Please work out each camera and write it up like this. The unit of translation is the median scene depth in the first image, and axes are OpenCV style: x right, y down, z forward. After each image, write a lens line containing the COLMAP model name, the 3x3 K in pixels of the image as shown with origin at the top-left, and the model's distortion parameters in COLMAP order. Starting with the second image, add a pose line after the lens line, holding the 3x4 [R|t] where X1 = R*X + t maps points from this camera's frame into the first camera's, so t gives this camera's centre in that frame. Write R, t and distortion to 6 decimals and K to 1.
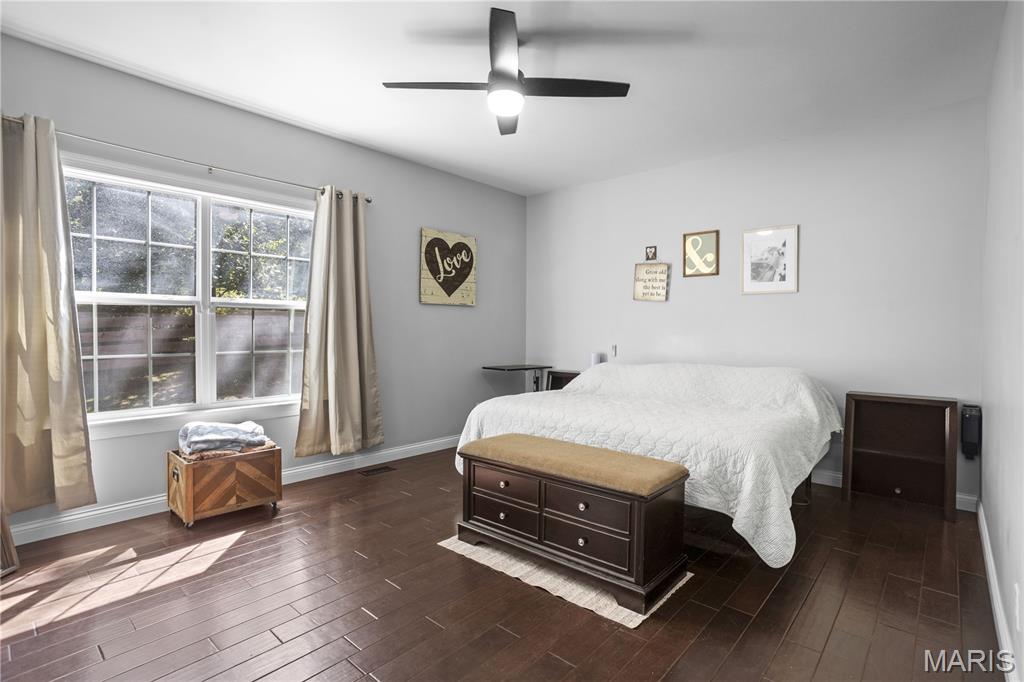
lens RADIAL K [[488.3, 0, 512.7], [0, 488.3, 328.8], [0, 0, 1]] dist [-0.060939, 0.038979]
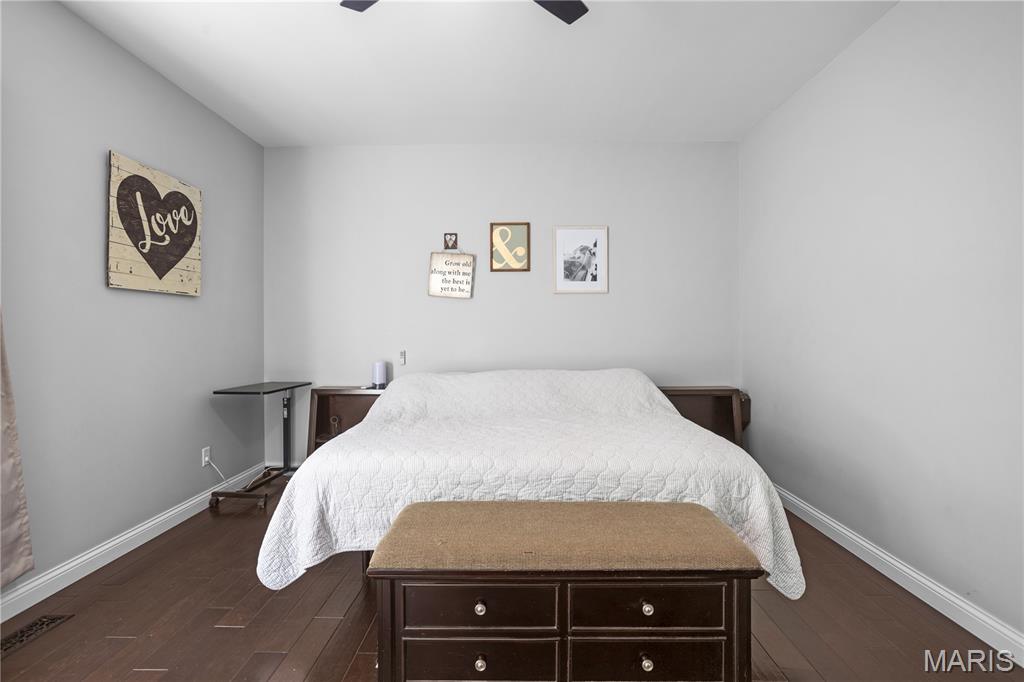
lens RADIAL K [[488.3, 0, 512.7], [0, 488.3, 328.8], [0, 0, 1]] dist [-0.060939, 0.038979]
pose [[0.768084, -0.005332, 0.640327, -0.182643], [0.007446, 0.999972, -0.000604, -0.001498], [-0.640306, 0.005231, 0.768102, 0.287977]]
